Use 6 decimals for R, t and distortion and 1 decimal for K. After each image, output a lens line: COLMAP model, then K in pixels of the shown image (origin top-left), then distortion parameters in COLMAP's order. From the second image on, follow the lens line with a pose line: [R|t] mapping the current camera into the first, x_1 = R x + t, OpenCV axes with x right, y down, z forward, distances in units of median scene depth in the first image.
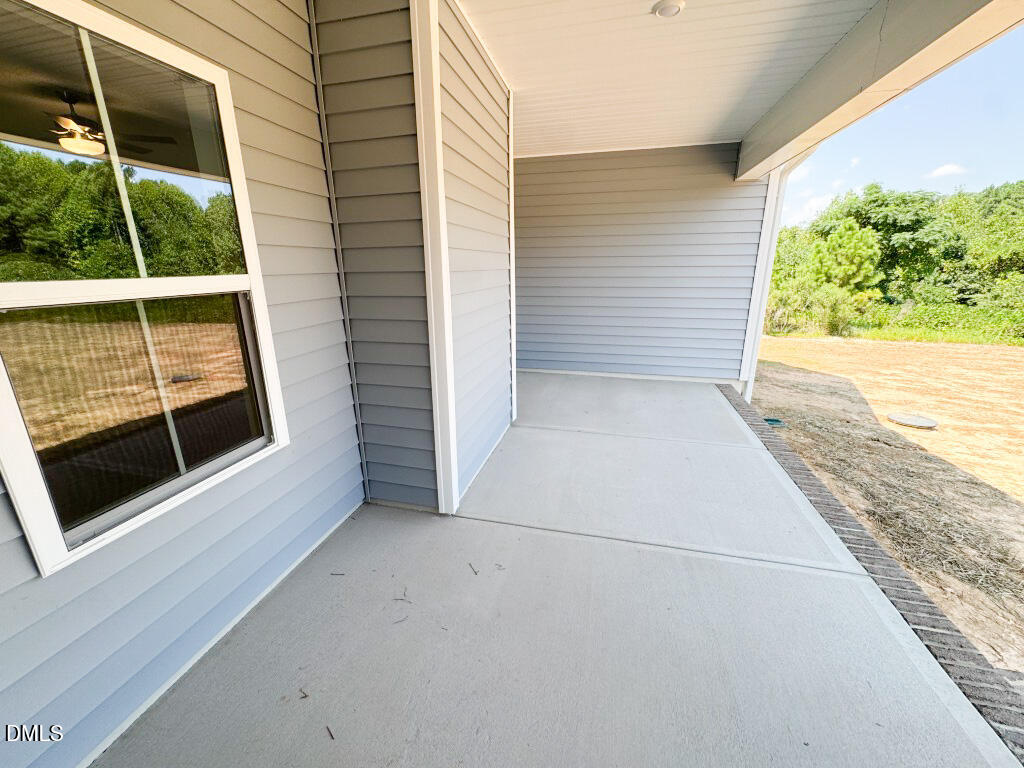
lens RADIAL K [[409.4, 0, 508.9], [0, 409.4, 384.0], [0, 0, 1]] dist [-0.006555, 0.000763]
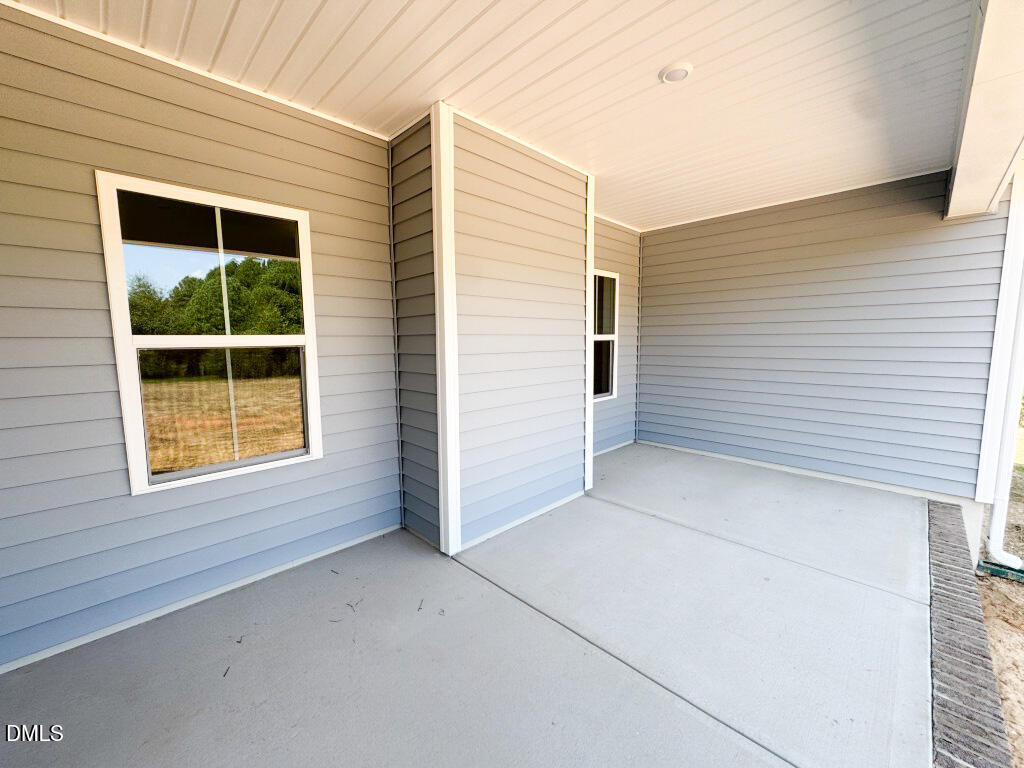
lens RADIAL K [[409.4, 0, 510.4], [0, 409.4, 383.1], [0, 0, 1]] dist [-0.006555, 0.000763]
pose [[0.856818, 0.056413, -0.512523, 0.487909], [-0.143149, 0.980948, -0.131339, -0.004562], [0.495349, 0.185901, 0.848570, 0.087220]]
